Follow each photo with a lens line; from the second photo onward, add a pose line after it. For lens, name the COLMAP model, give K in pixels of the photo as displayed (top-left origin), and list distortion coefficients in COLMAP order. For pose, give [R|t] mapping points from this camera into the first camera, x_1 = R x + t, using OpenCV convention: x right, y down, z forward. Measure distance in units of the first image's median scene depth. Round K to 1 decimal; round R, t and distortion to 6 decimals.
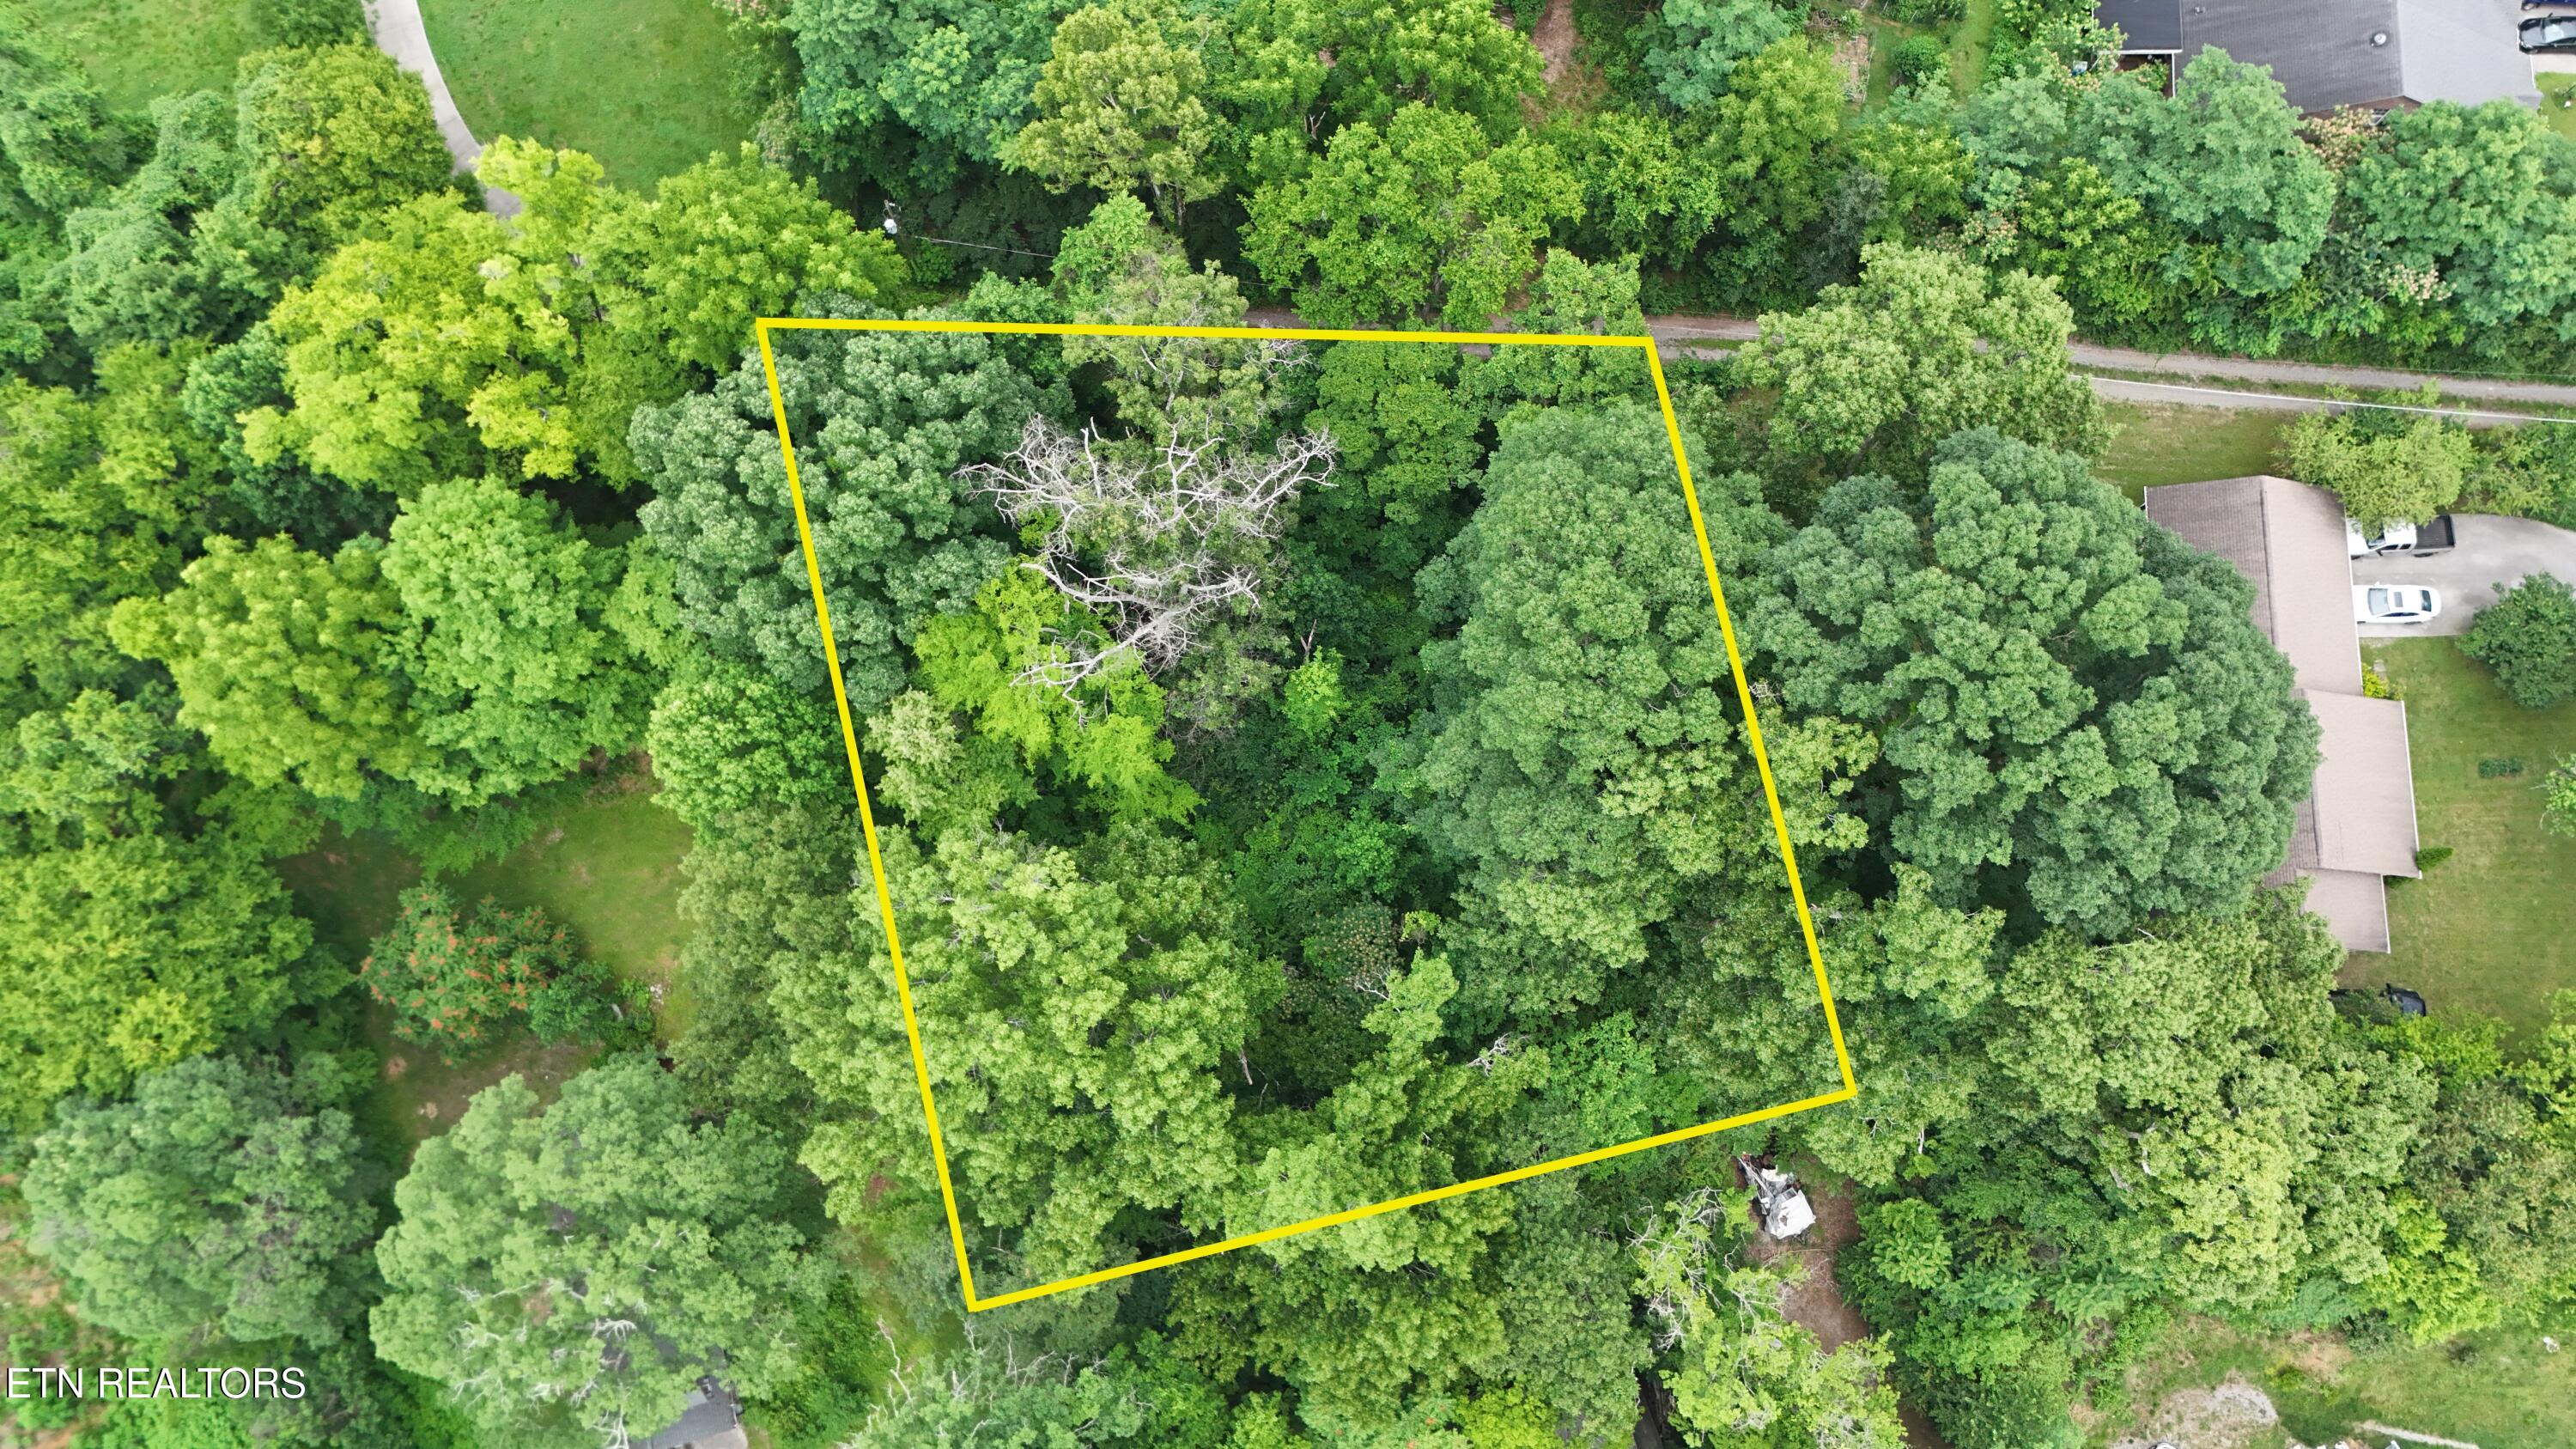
lens RADIAL K [[1882.9, 0, 1300.5], [0, 1882.9, 722.7], [0, 0, 1]] dist [0.074392, -0.071978]
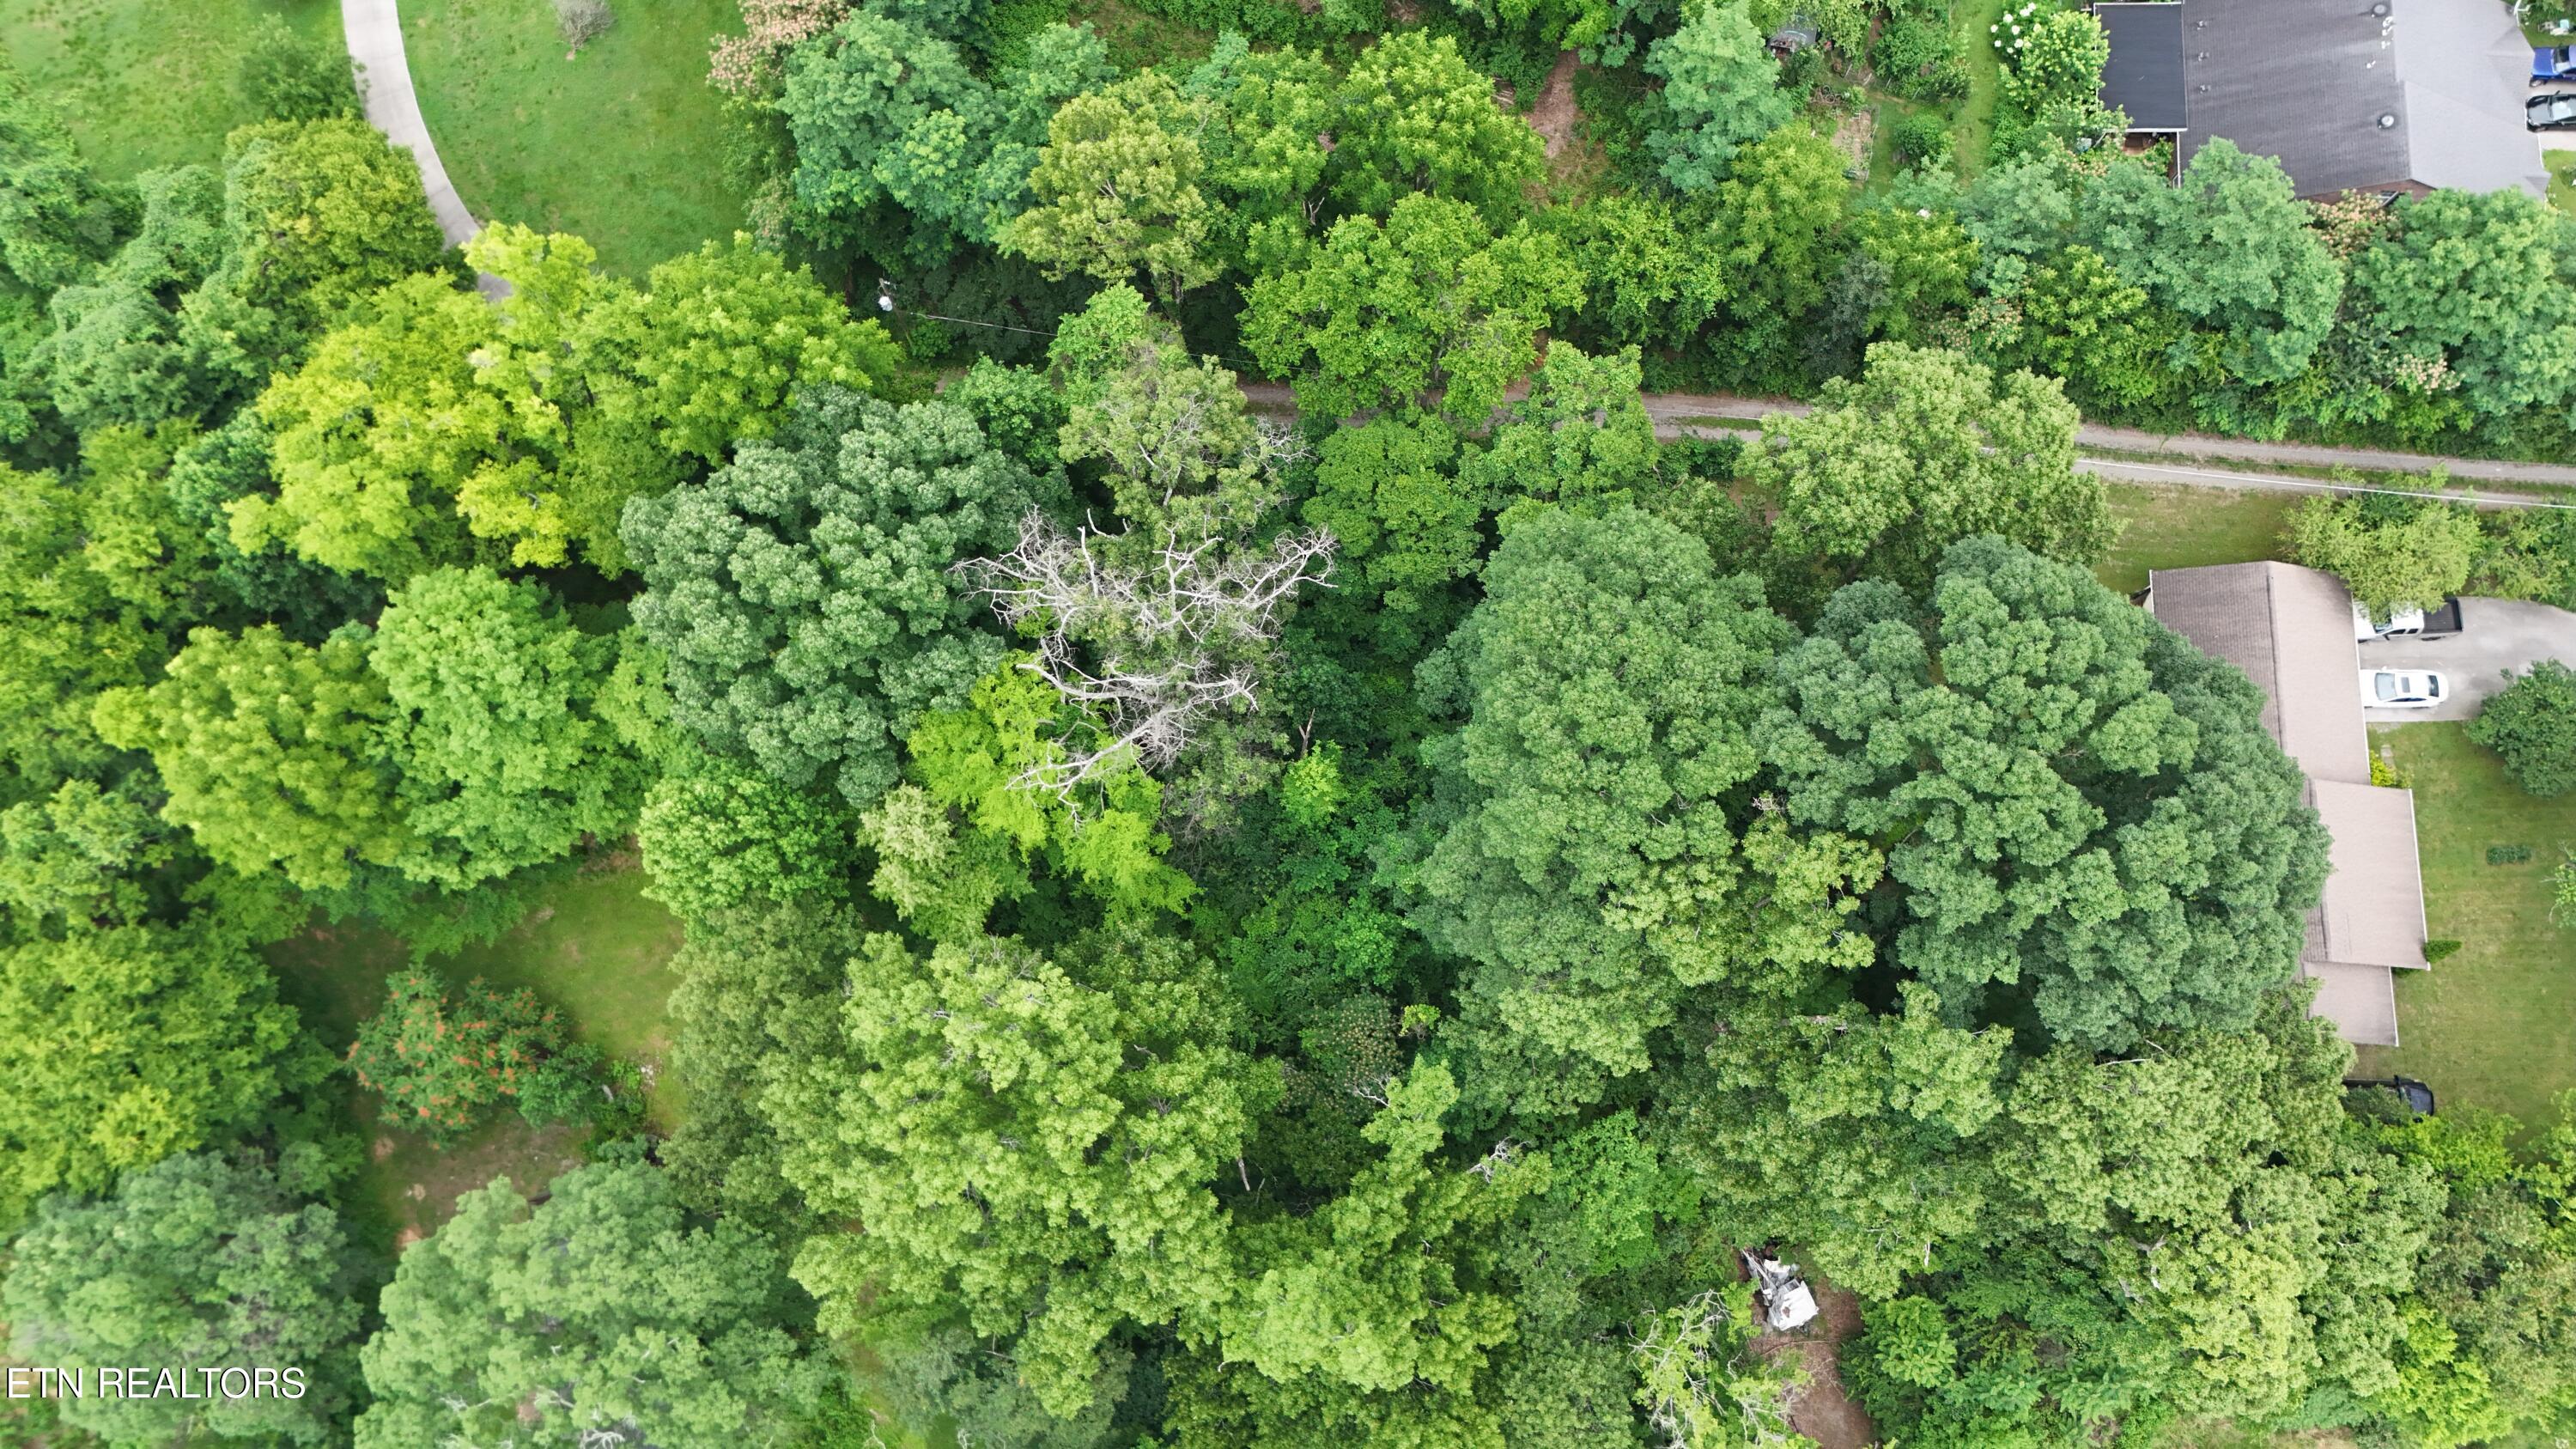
lens RADIAL K [[1882.9, 0, 1300.5], [0, 1882.9, 722.7], [0, 0, 1]] dist [0.074392, -0.071978]
pose [[0.999997, 0.001143, 0.002194, -0.001365], [-0.001140, 0.999999, -0.001078, -0.048541], [-0.002195, 0.001076, 0.999997, 0.010742]]
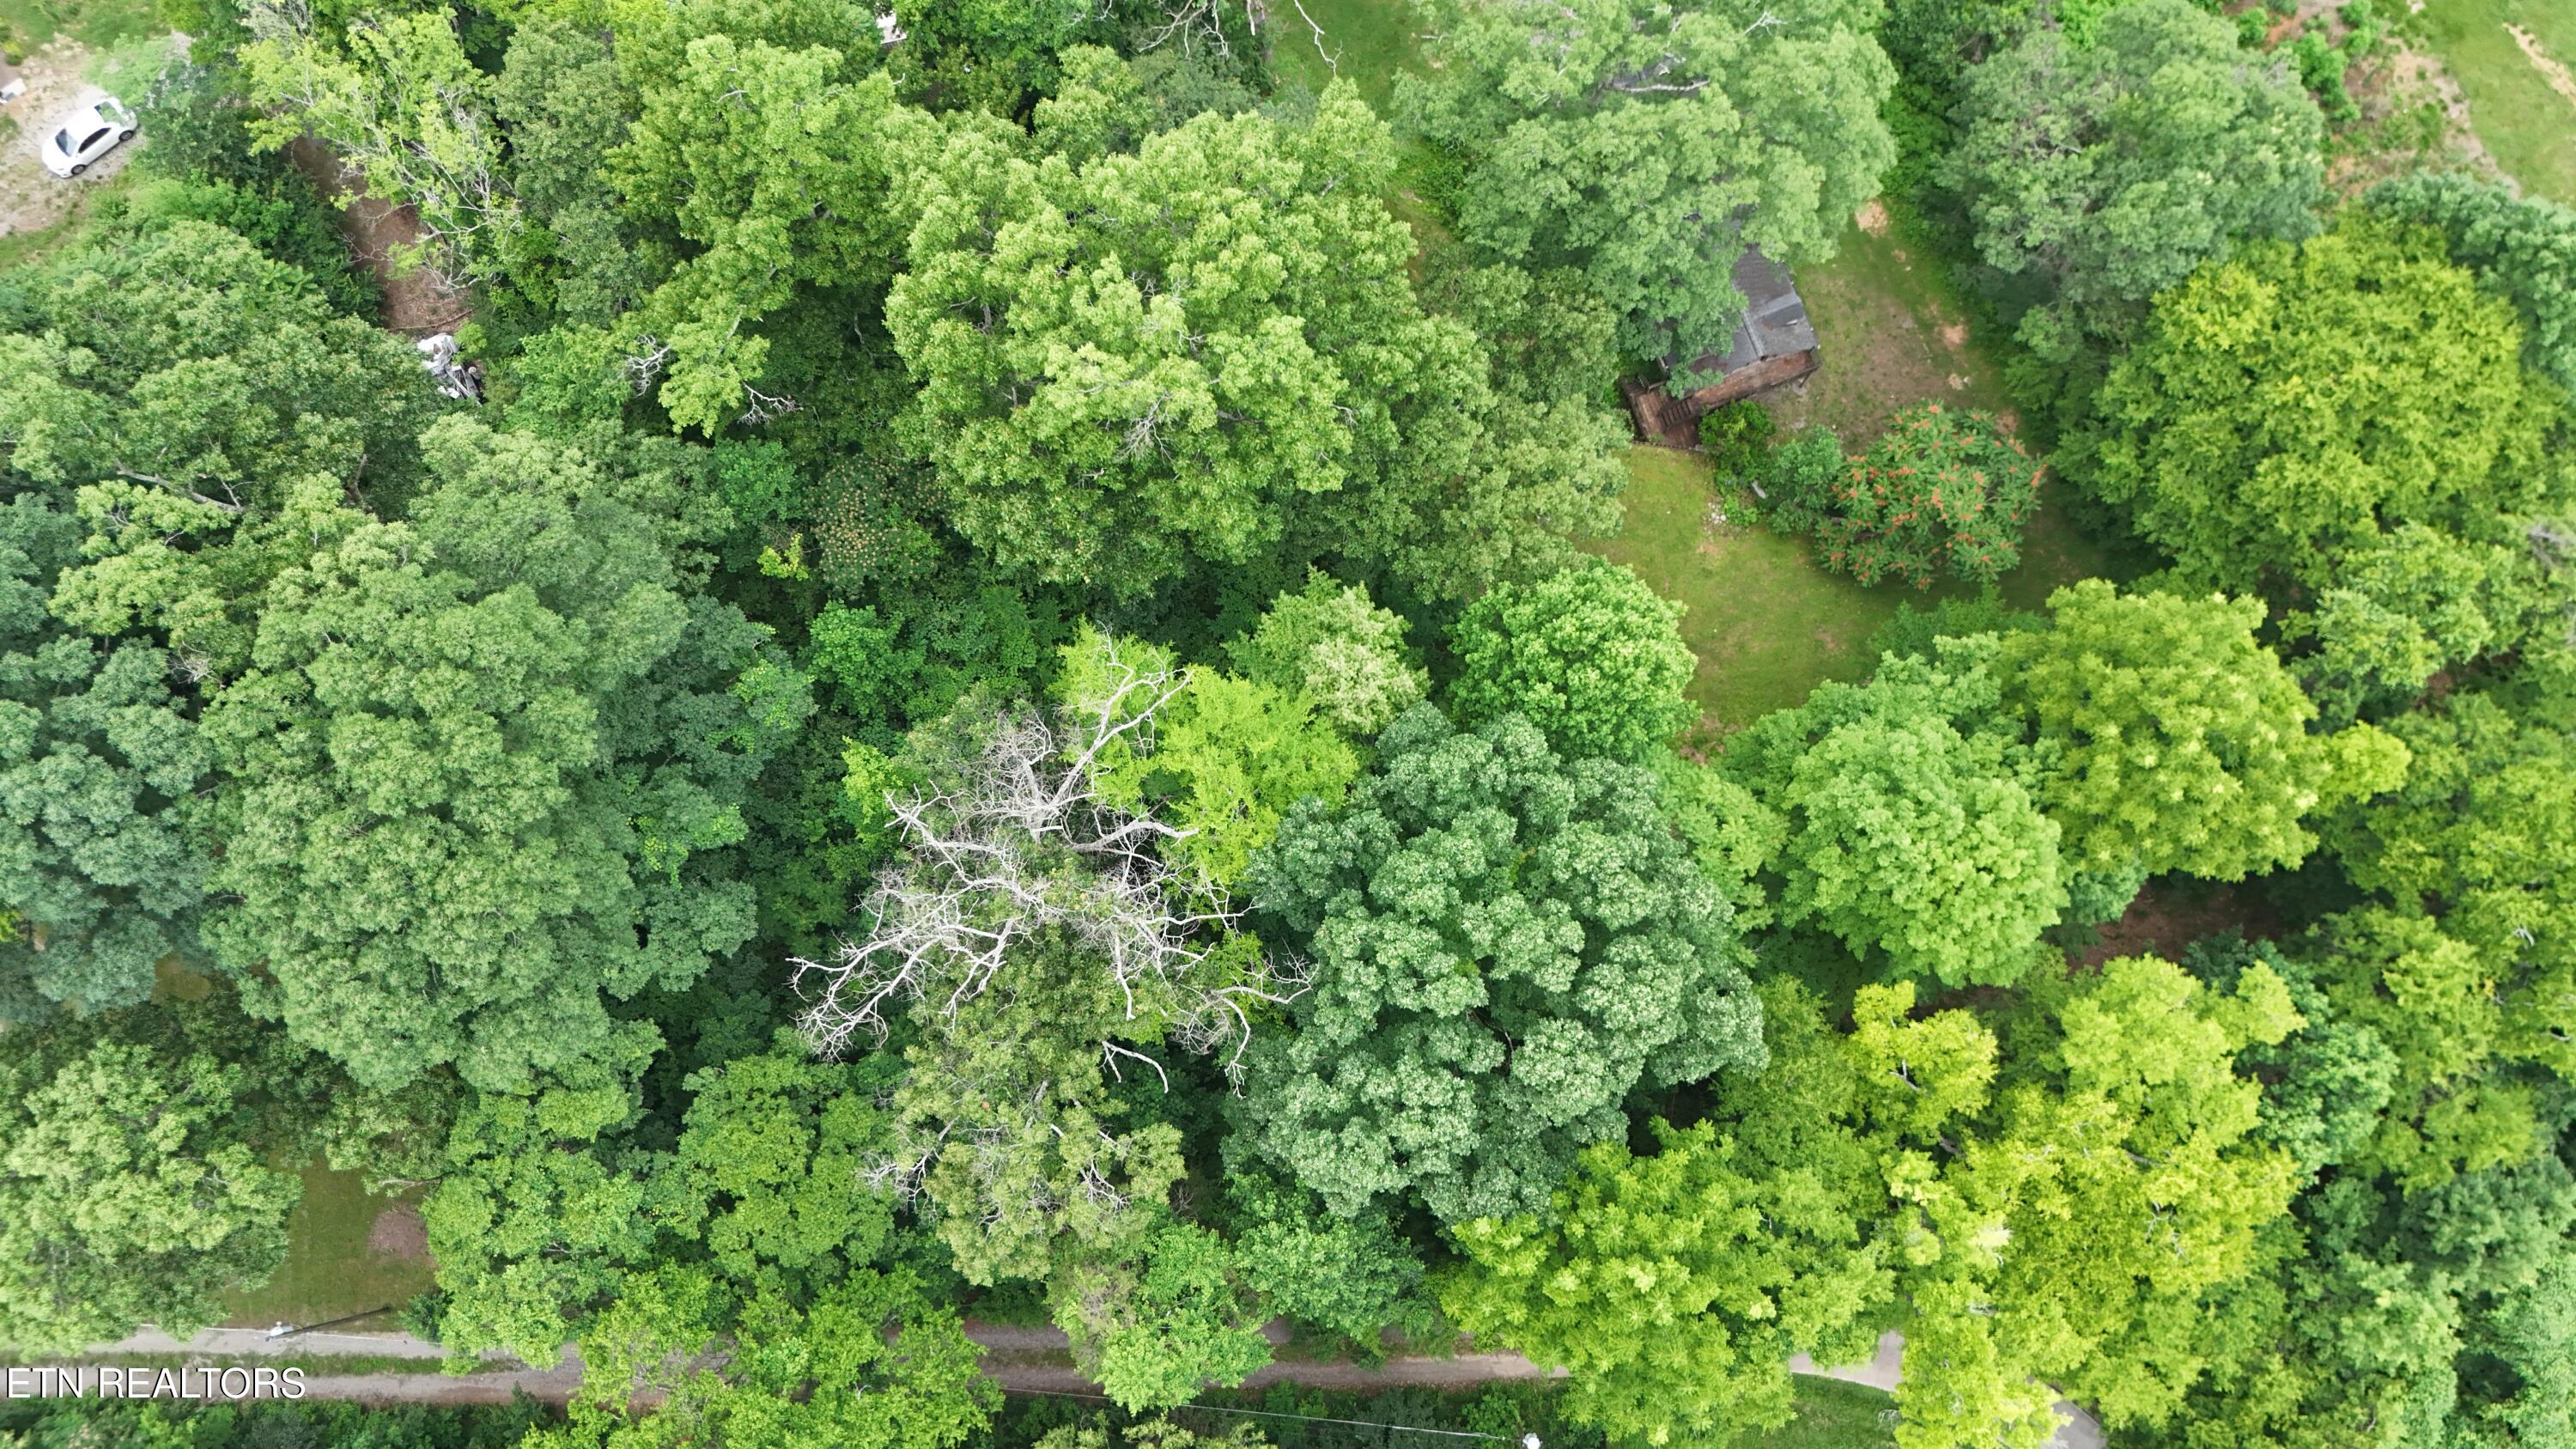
lens RADIAL K [[1907.1, 0, 1288.0], [0, 1907.1, 724.5], [0, 0, 1]] dist [0.072855, -0.078908]
pose [[-0.995633, 0.084861, 0.038892, -0.202077], [-0.066835, -0.938889, 0.337668, -0.286239], [0.065170, 0.333594, 0.940461, 0.225141]]
